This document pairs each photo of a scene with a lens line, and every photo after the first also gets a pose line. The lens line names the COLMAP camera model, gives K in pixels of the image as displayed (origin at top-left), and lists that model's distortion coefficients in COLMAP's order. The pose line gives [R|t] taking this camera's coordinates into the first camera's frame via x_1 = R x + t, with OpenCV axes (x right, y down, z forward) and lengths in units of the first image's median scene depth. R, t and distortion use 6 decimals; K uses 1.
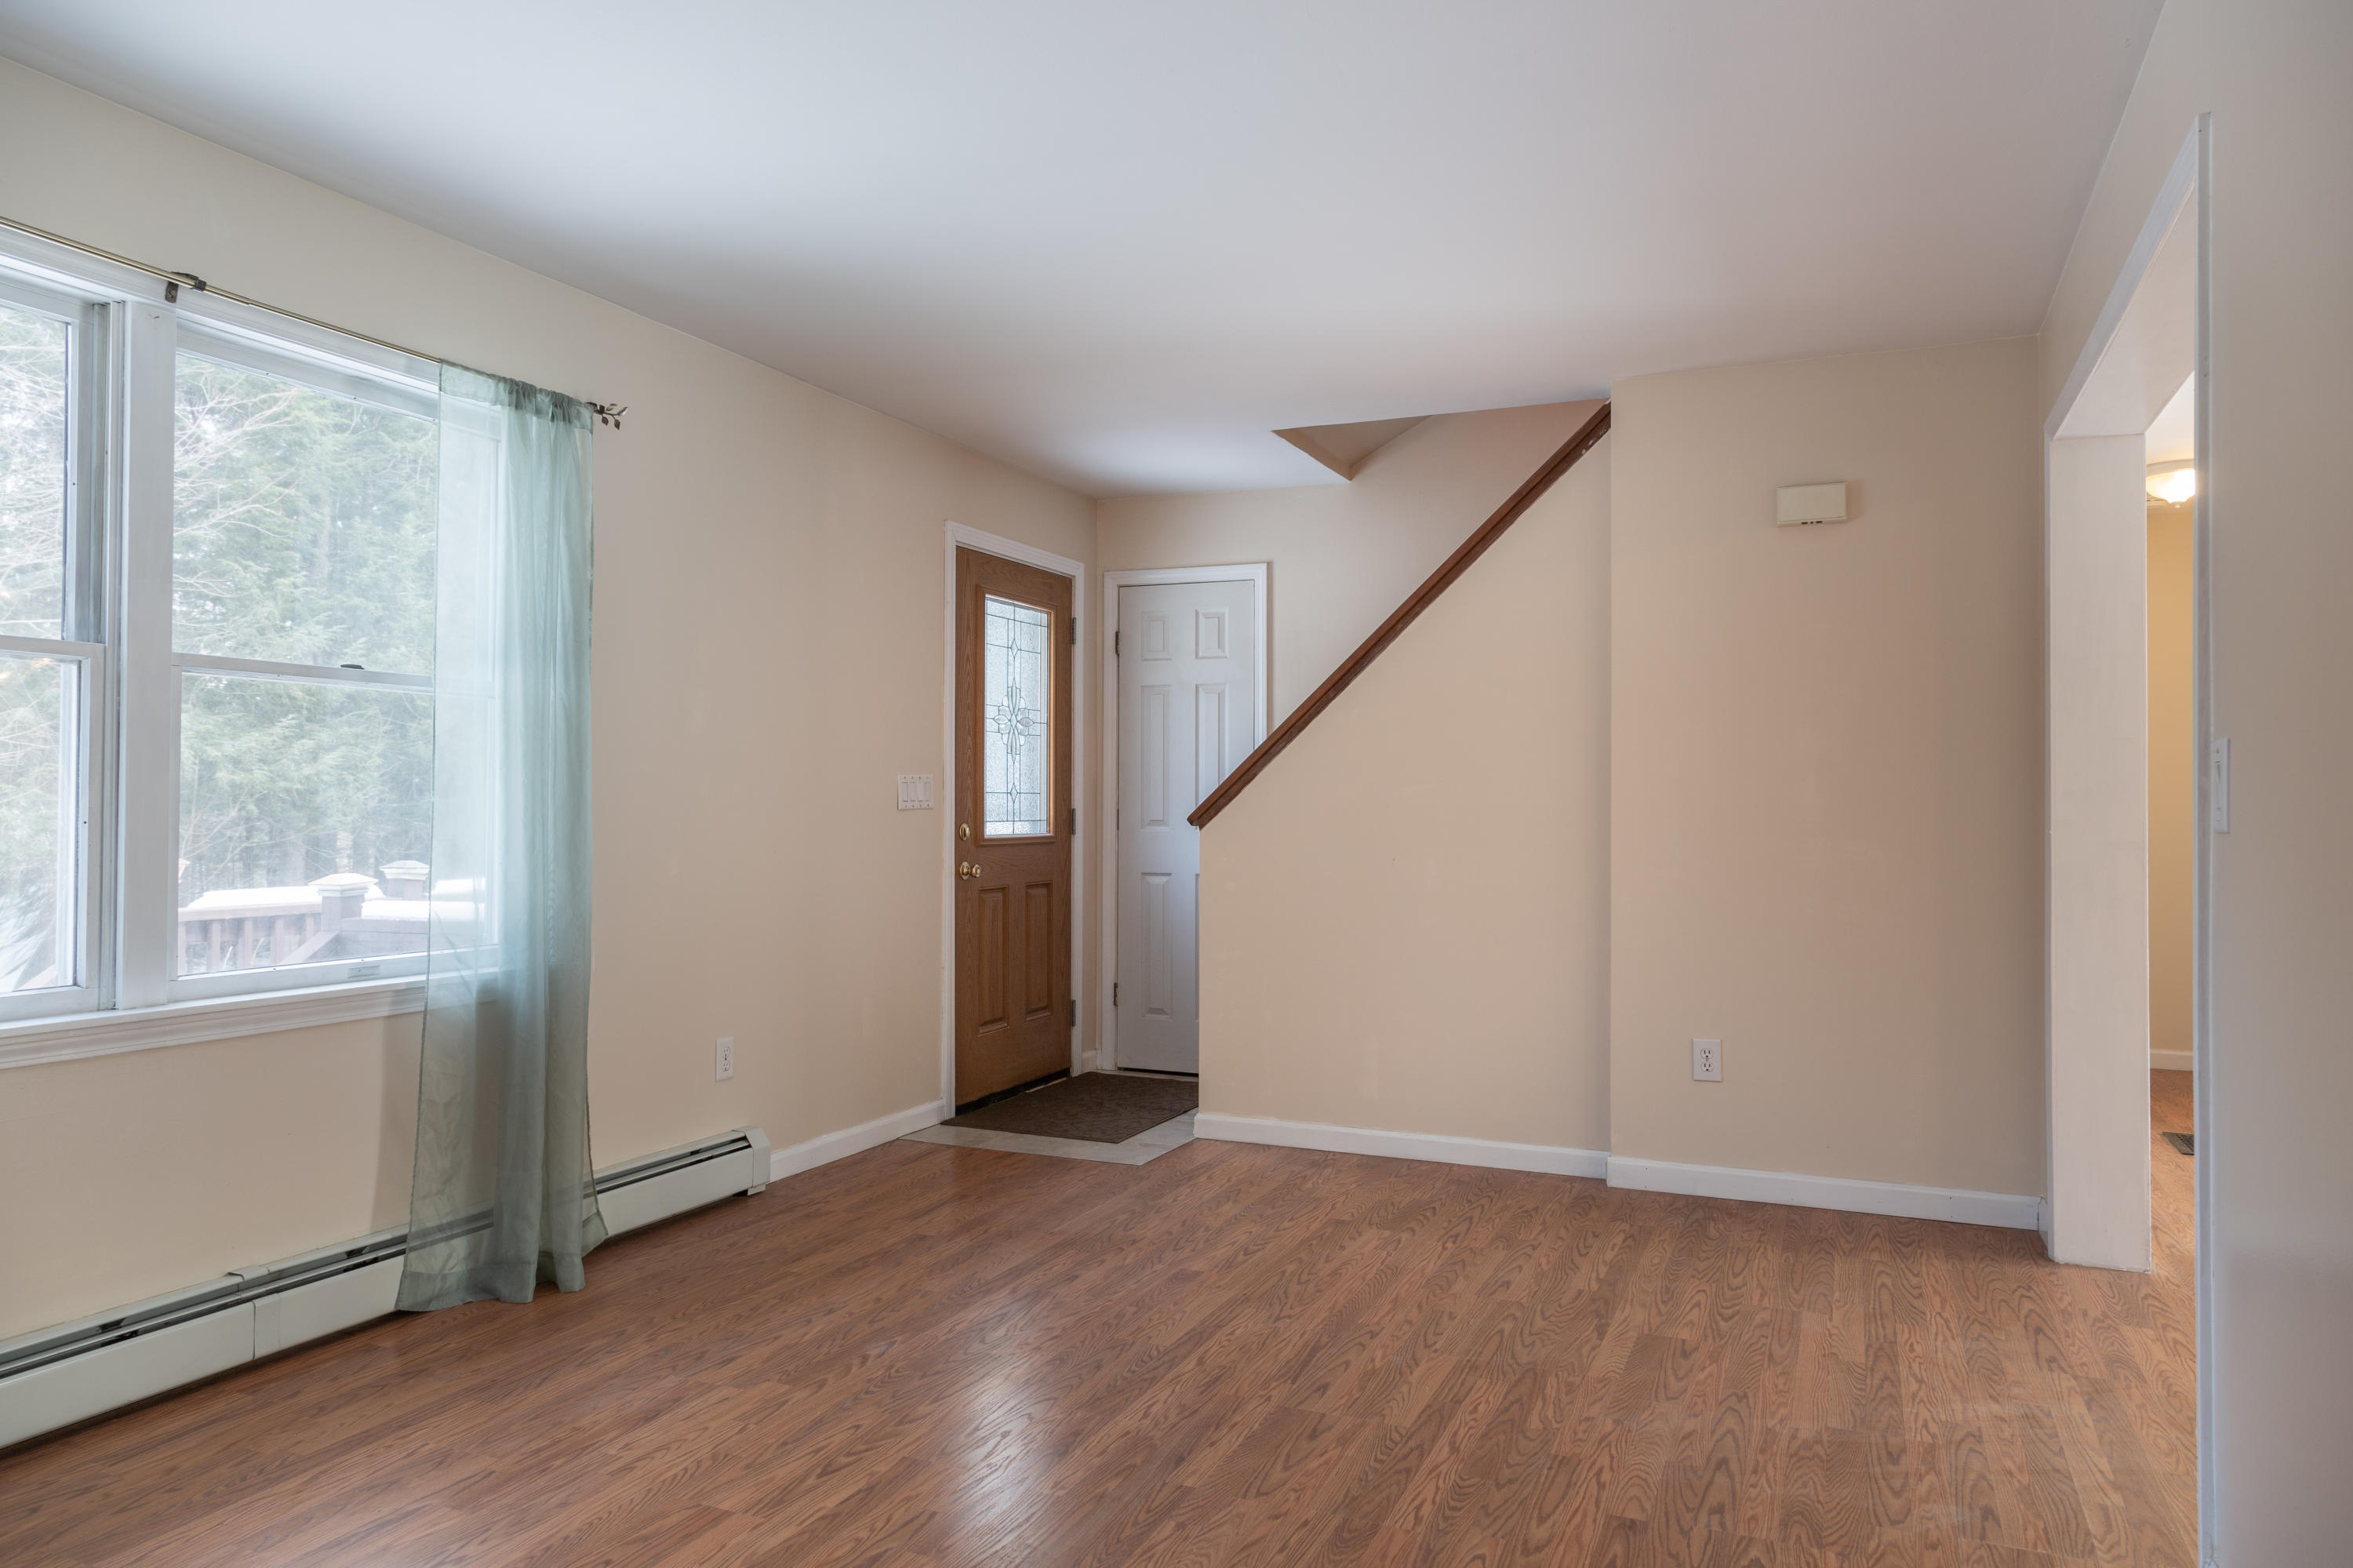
lens RADIAL K [[1529.9, 0, 1168.6], [0, 1529.9, 796.2], [0, 0, 1]] dist [0.001267, 0.000442]
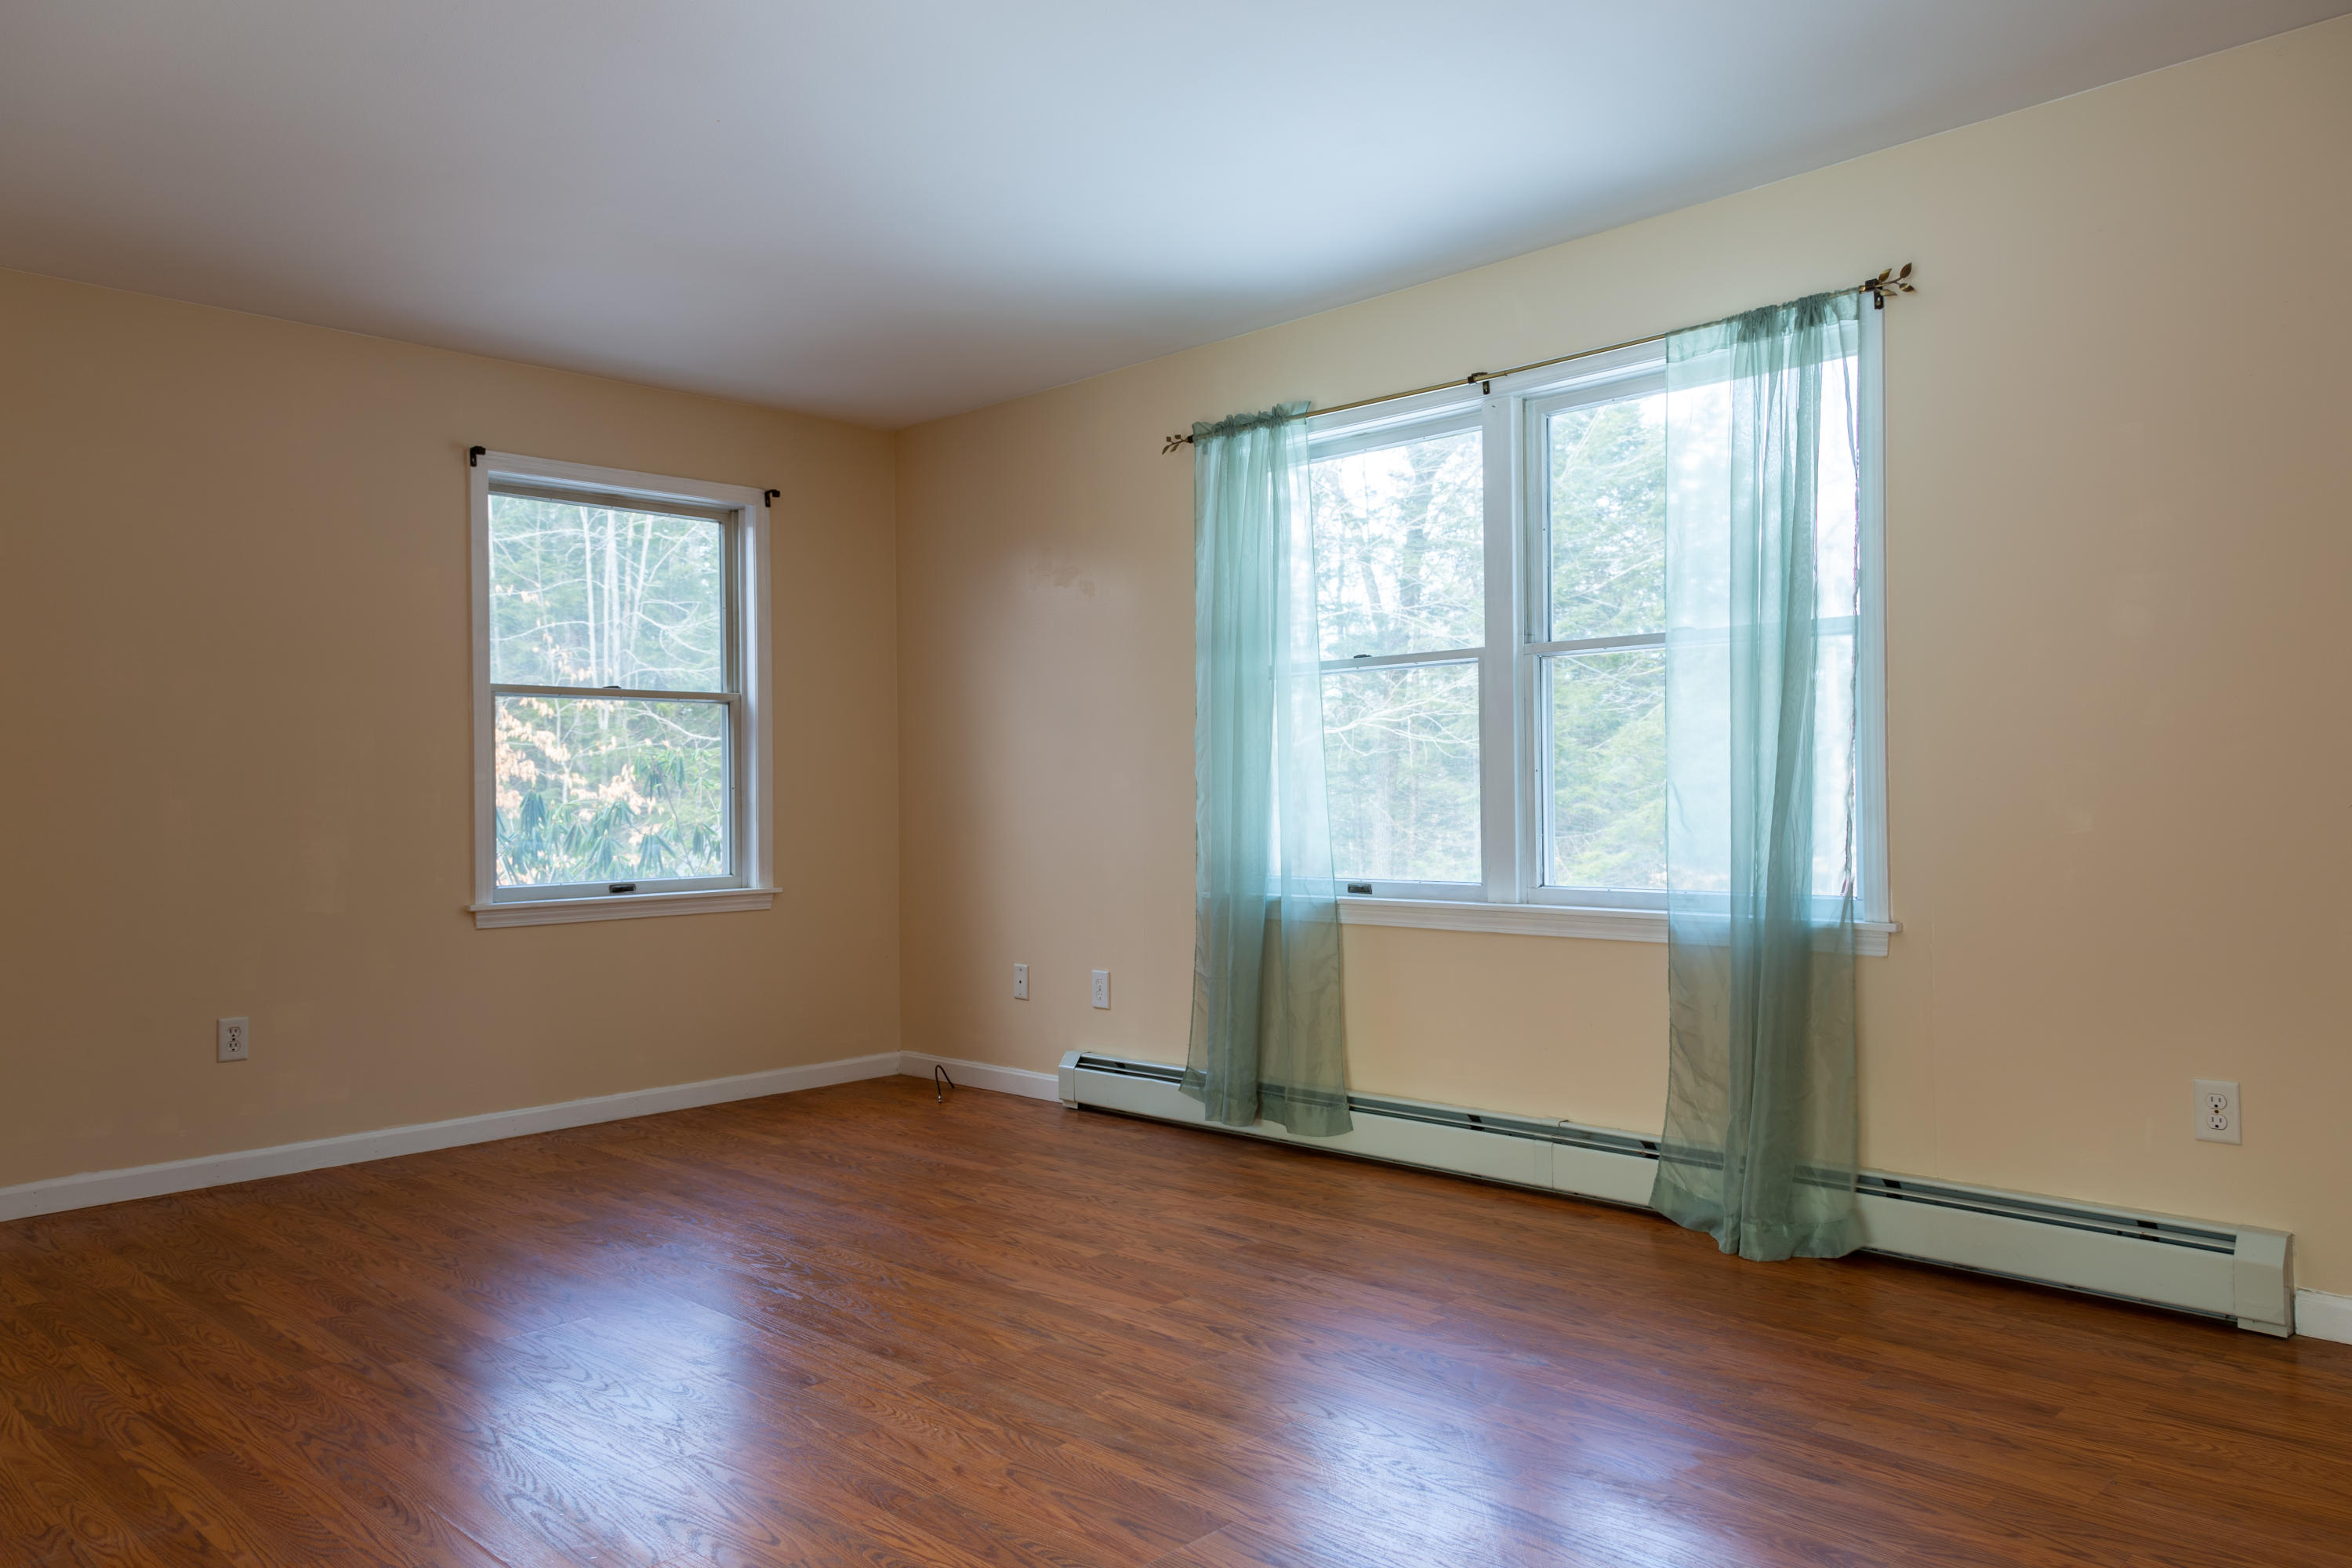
lens RADIAL K [[1614.4, 0, 1170.4], [0, 1614.4, 781.5], [0, 0, 1]] dist [0.006828, 0.001808]
pose [[-0.332352, -0.006204, -0.943135, 0.749337], [0.010211, 0.999896, -0.010175, 0.038927], [0.943100, -0.013013, -0.332254, 1.117483]]
